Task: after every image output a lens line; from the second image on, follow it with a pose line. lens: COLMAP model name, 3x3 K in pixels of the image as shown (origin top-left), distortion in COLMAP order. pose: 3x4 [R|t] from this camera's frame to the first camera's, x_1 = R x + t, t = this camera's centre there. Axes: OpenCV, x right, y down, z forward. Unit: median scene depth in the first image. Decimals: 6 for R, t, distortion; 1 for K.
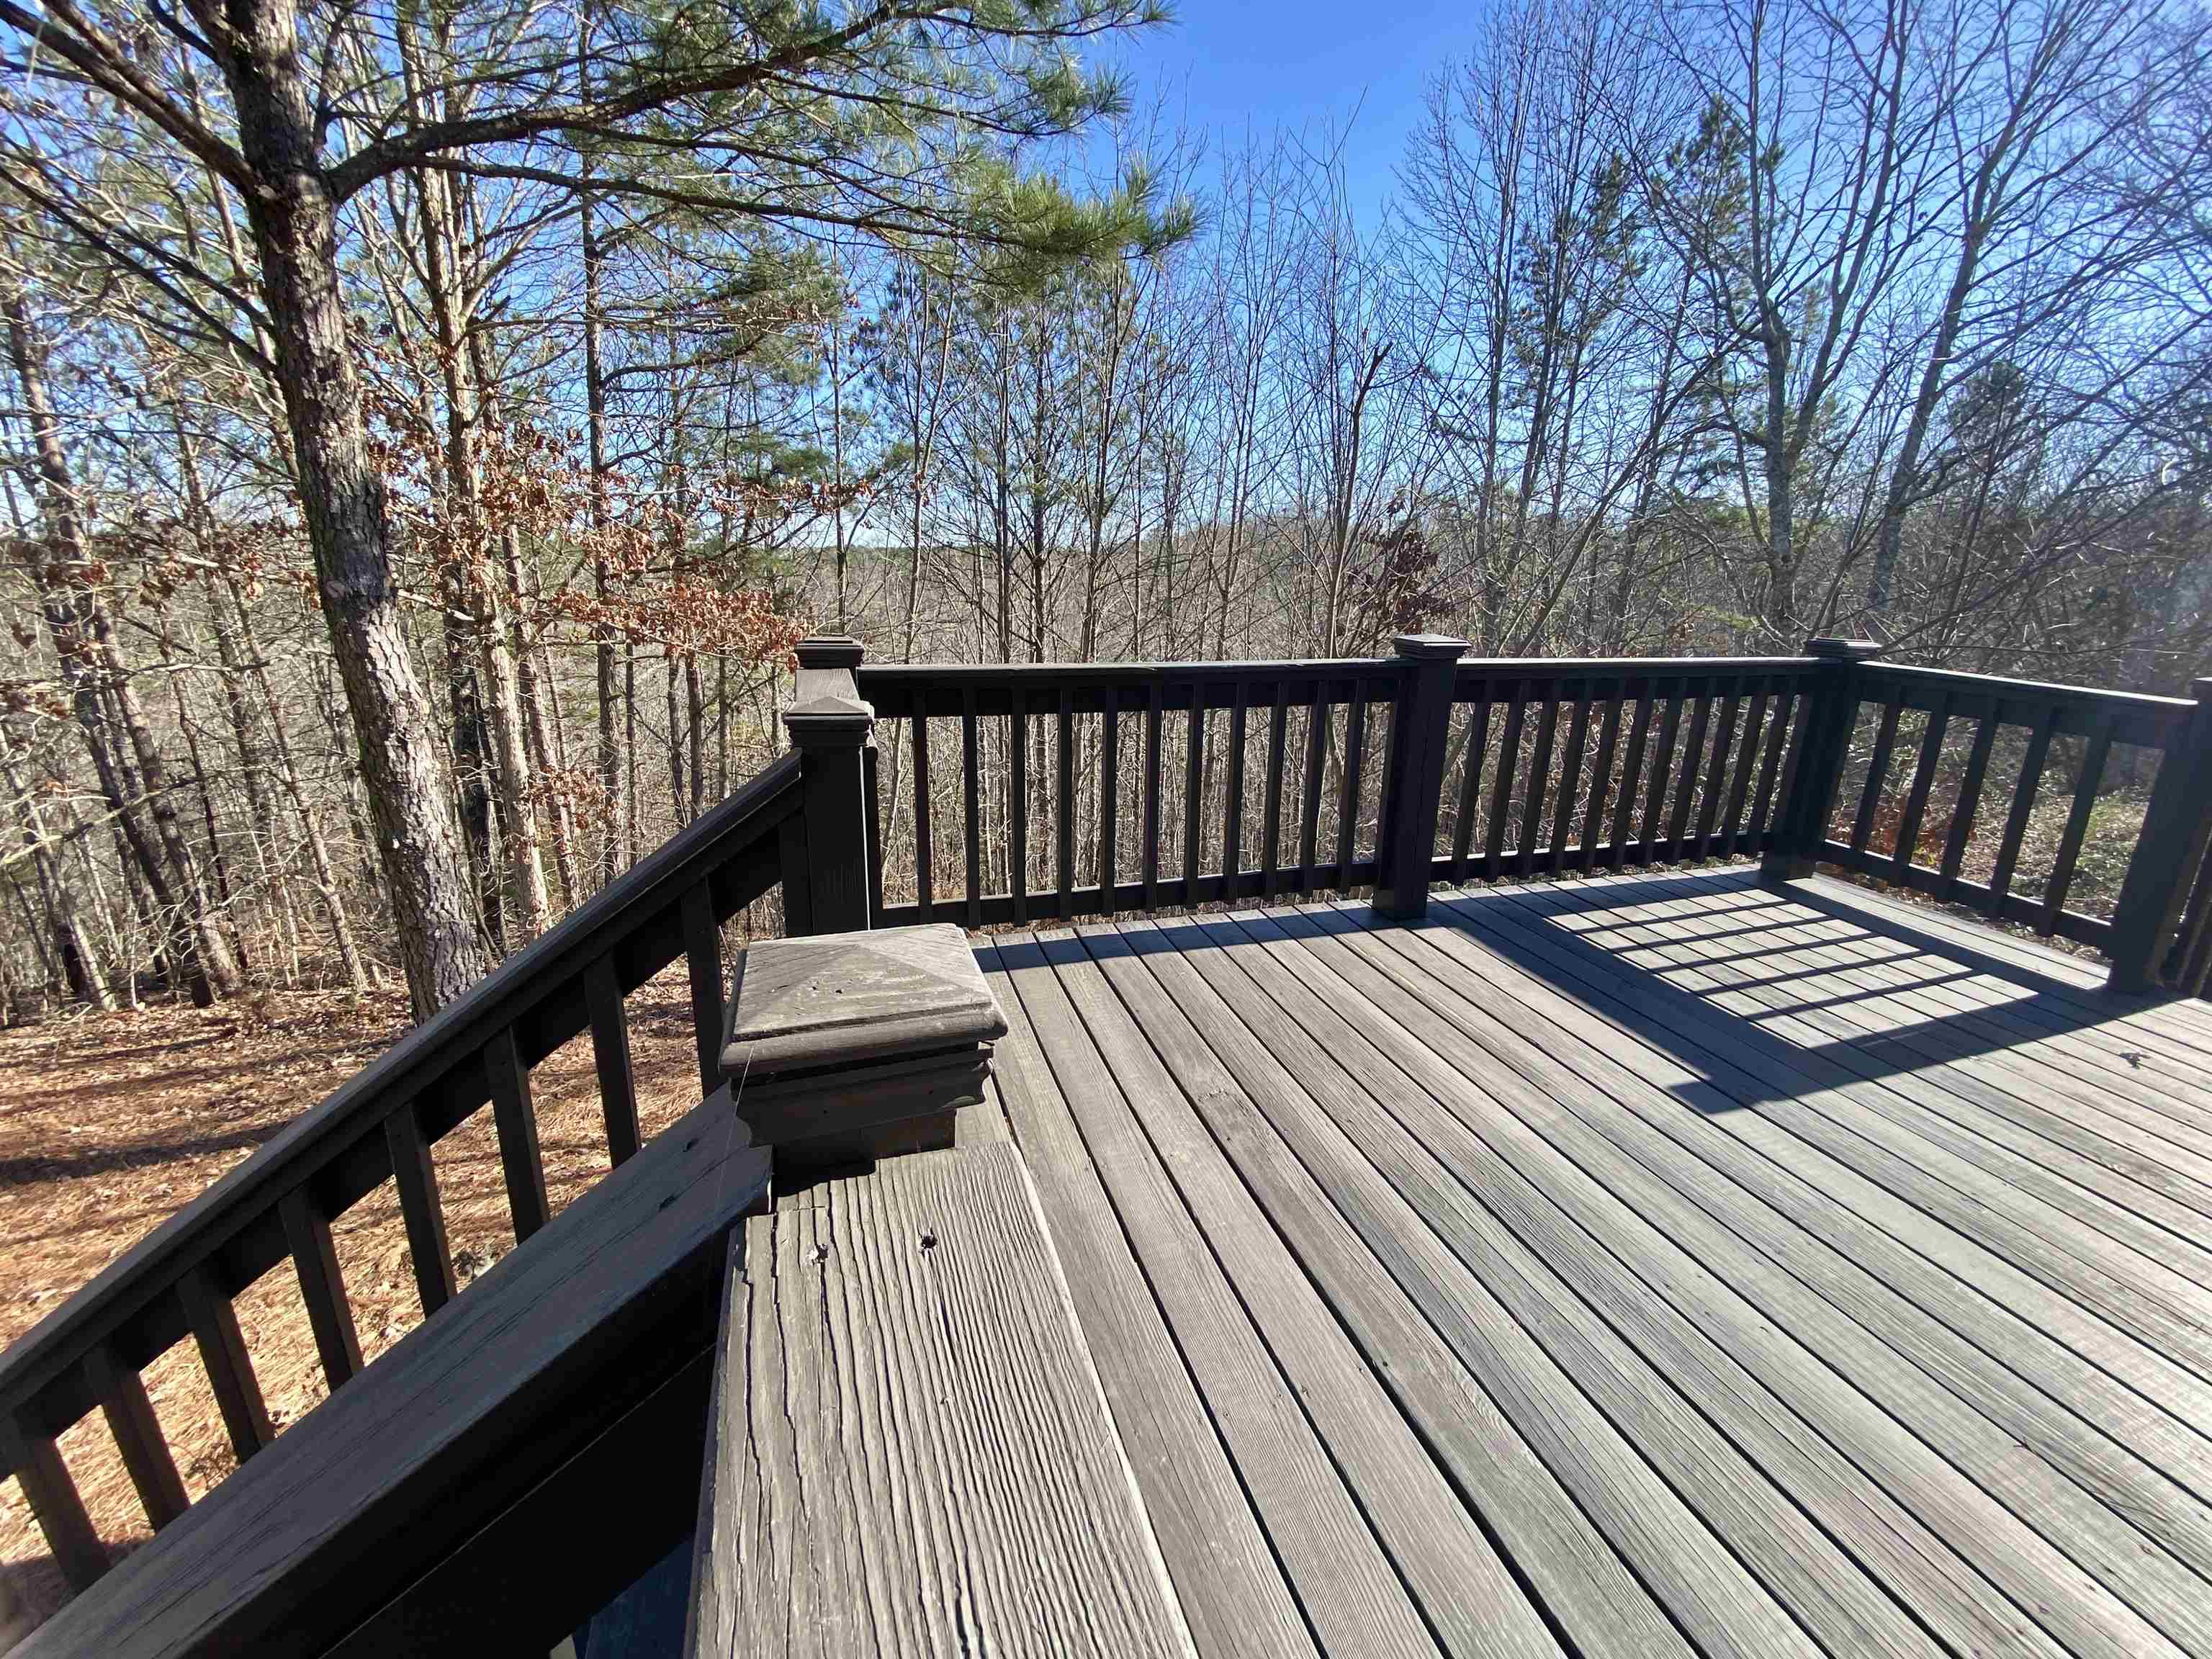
lens RADIAL K [[896.4, 0, 1106.0], [0, 896.4, 829.5], [0, 0, 1]] dist [0.022958, -0.020840]
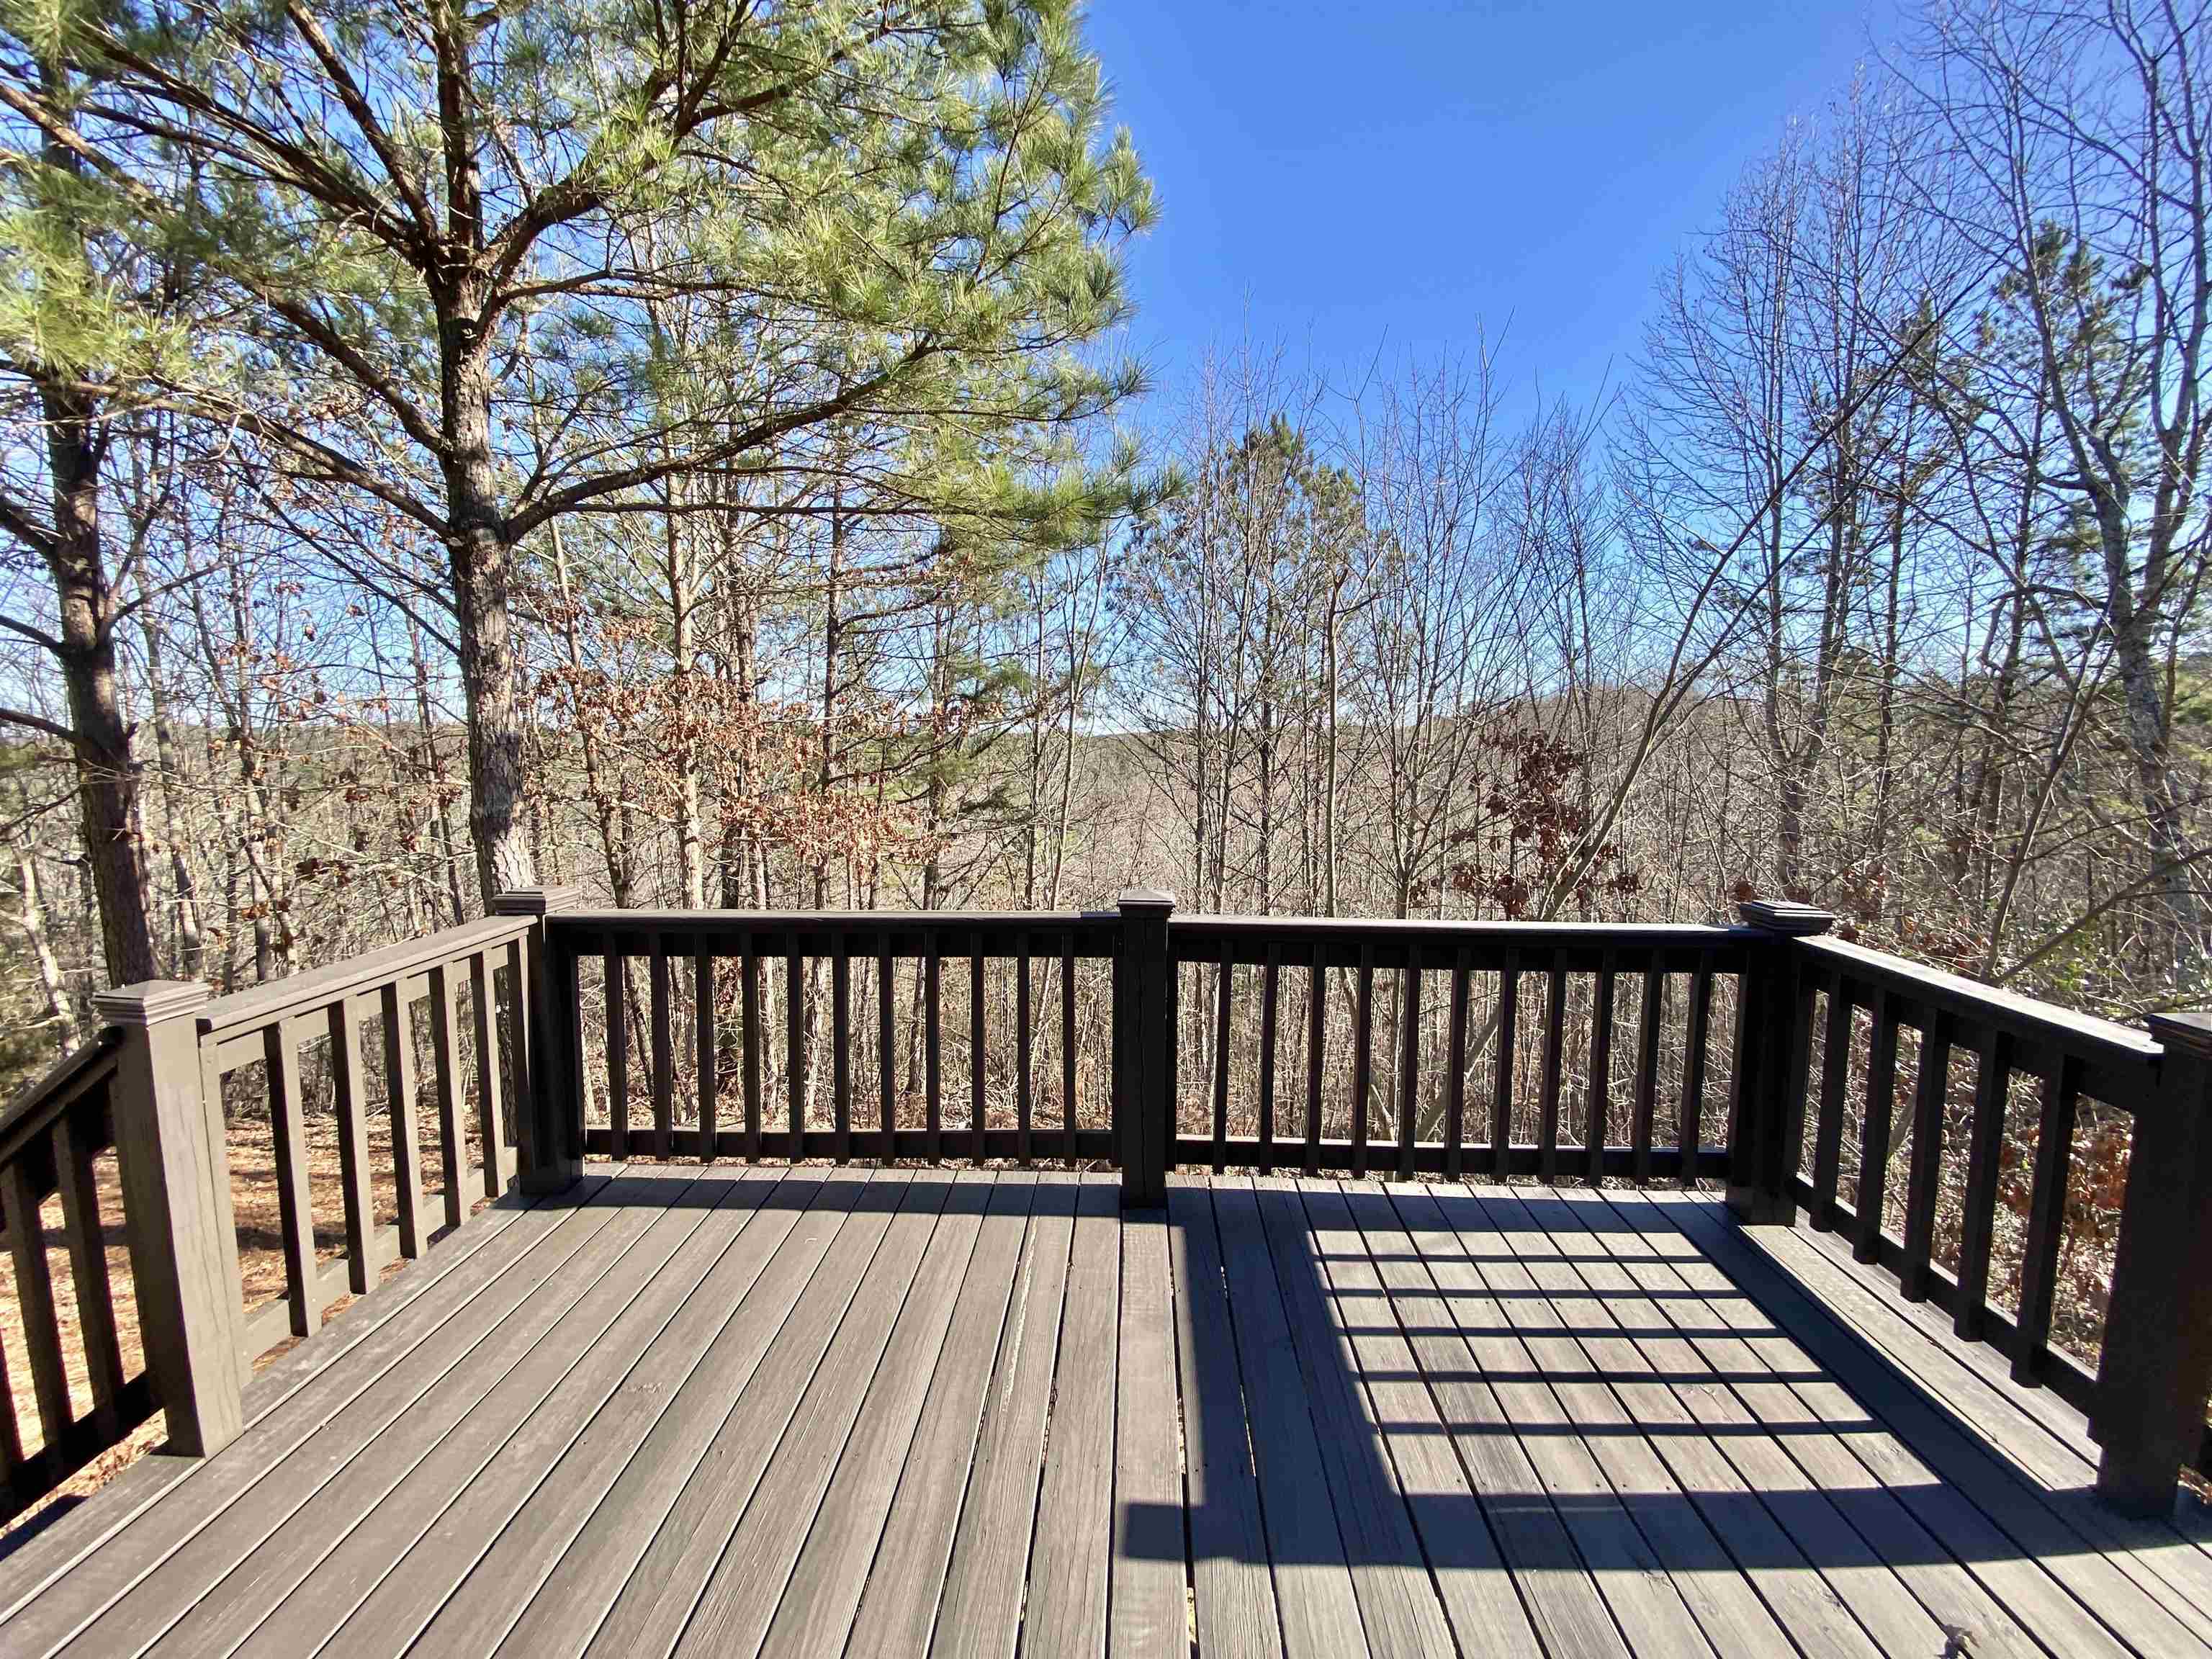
lens RADIAL K [[896.4, 0, 1106.0], [0, 896.4, 829.5], [0, 0, 1]] dist [0.022958, -0.020840]
pose [[0.942324, 0.015554, -0.334342, 0.382042], [-0.077689, 0.981803, -0.173287, -0.070405], [0.325562, 0.189267, 0.926384, 0.064291]]
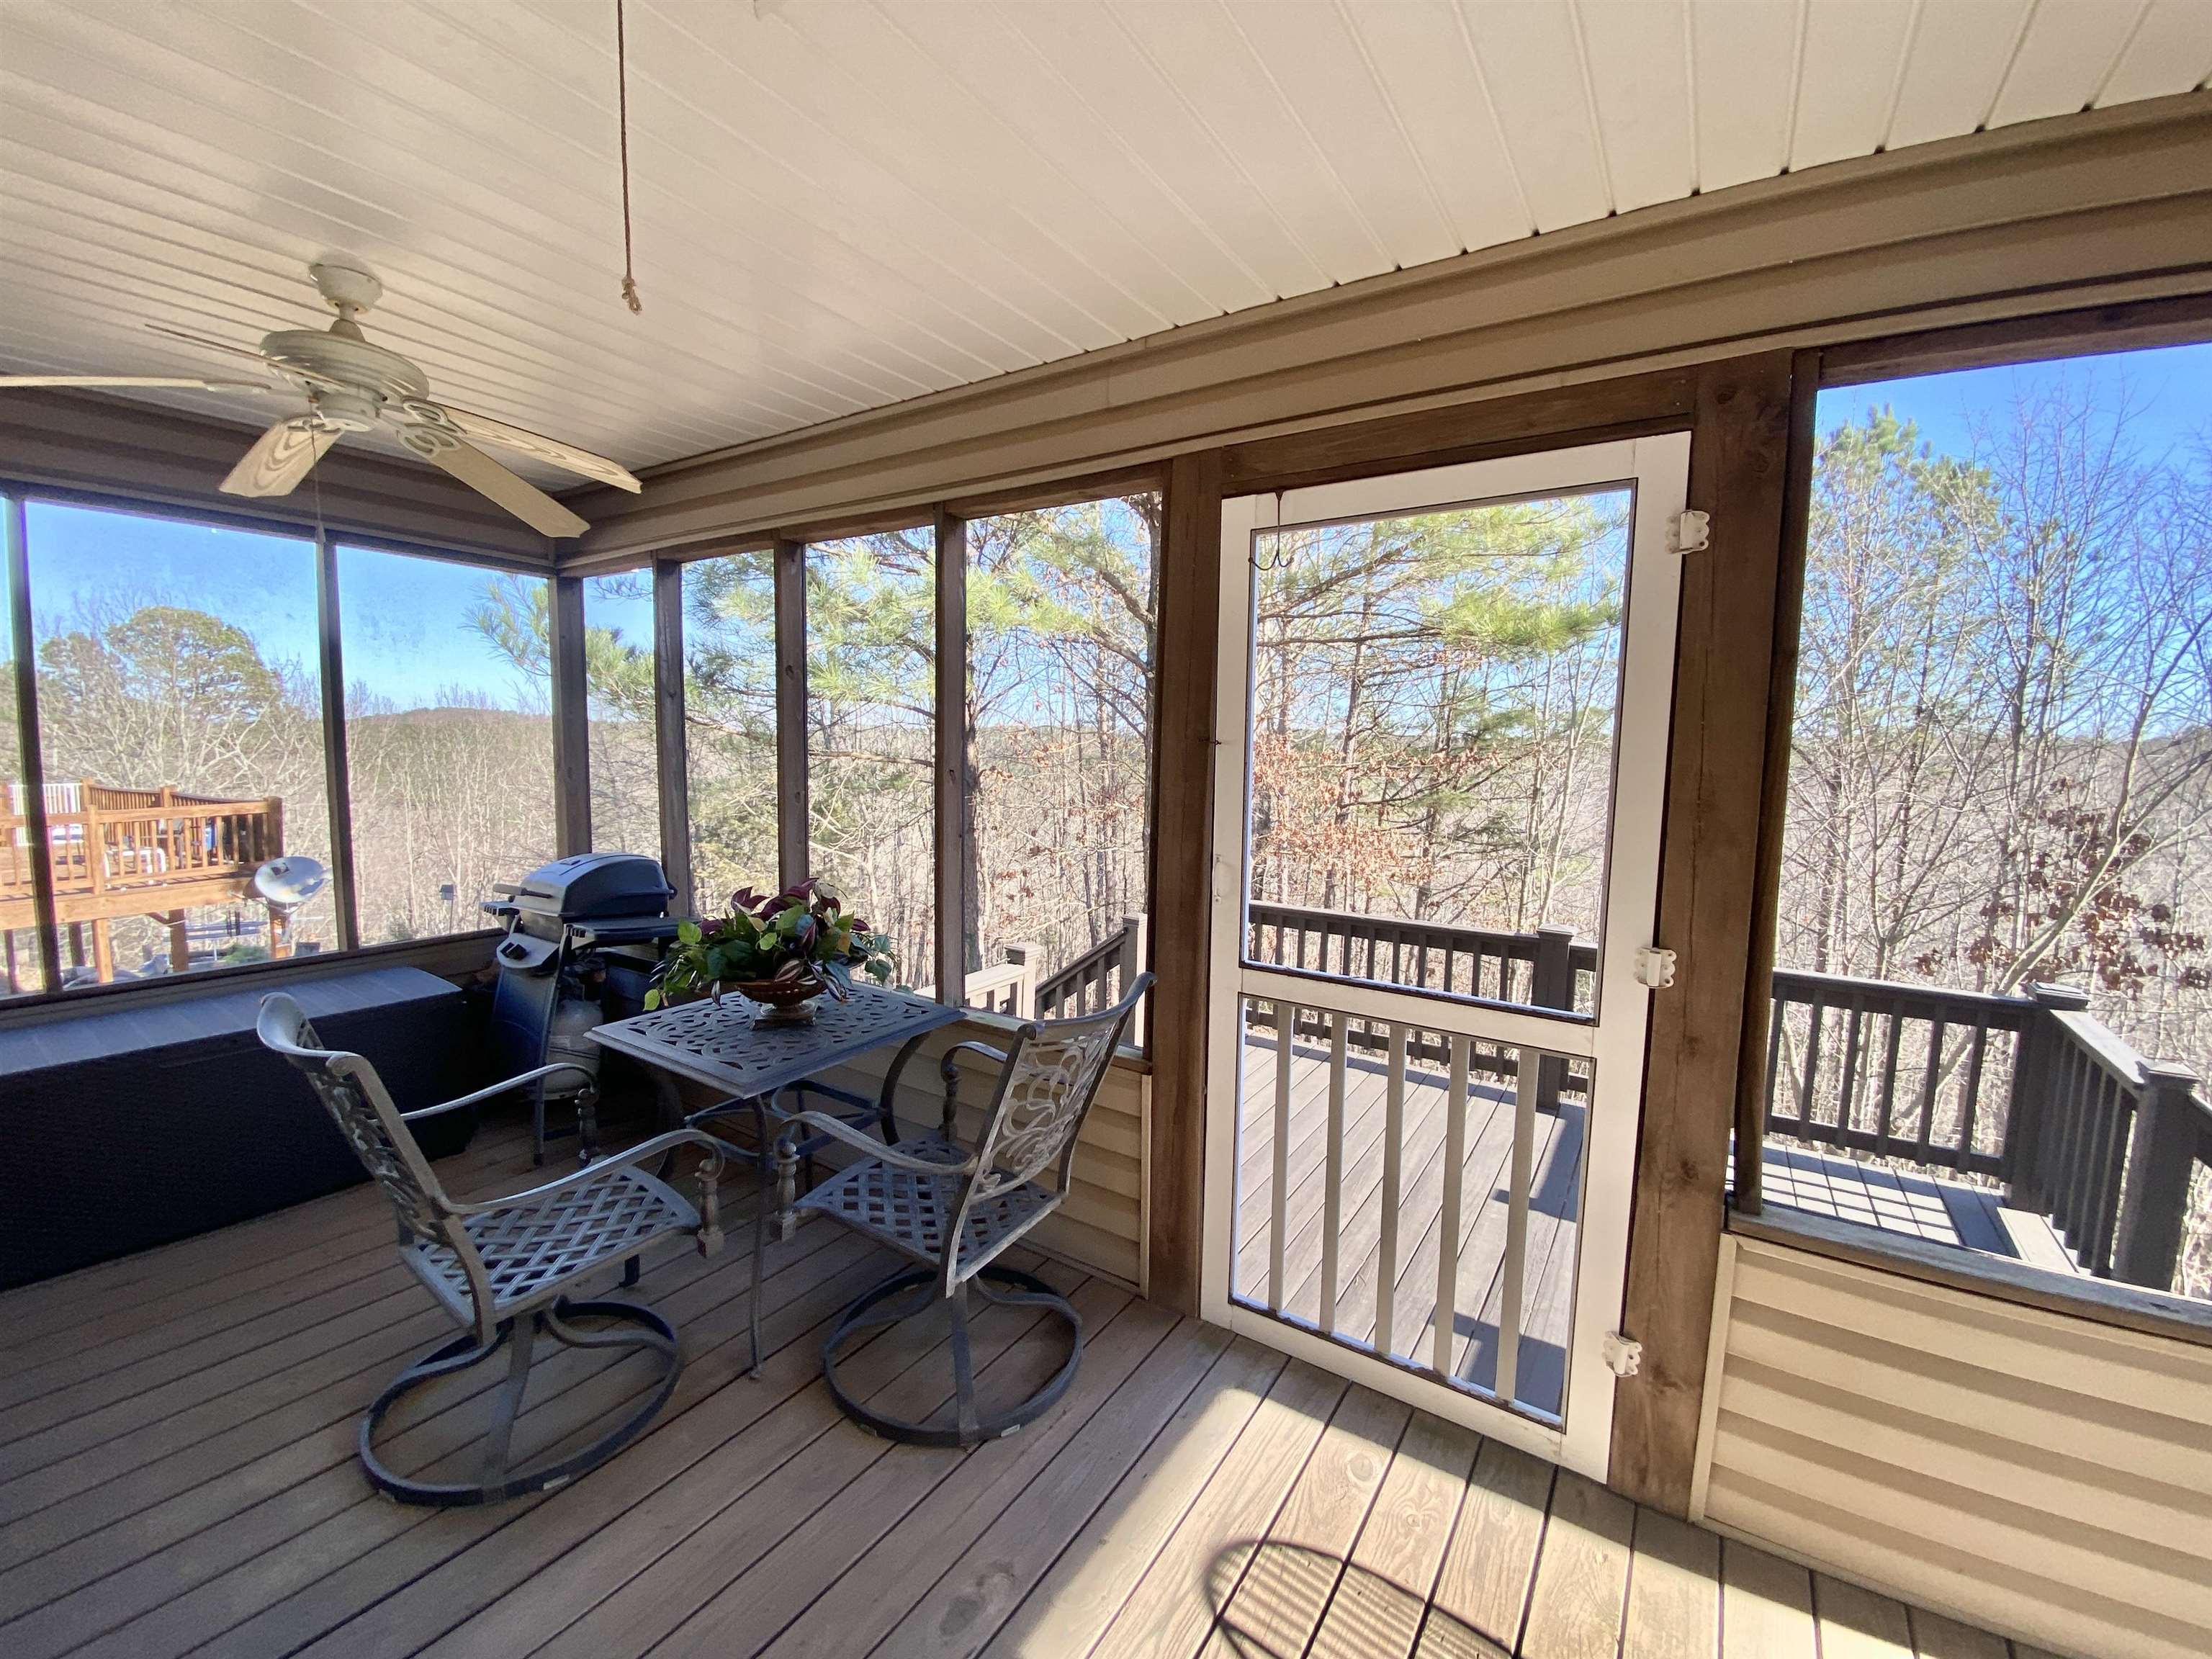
lens RADIAL K [[900.4, 0, 1103.5], [0, 900.4, 817.7], [0, 0, 1]] dist [0.023762, -0.022070]
pose [[0.636635, 0.059971, -0.768830, 0.655789], [-0.221343, 0.969233, -0.107682, -0.030138], [0.738717, 0.238730, 0.630322, -0.412828]]
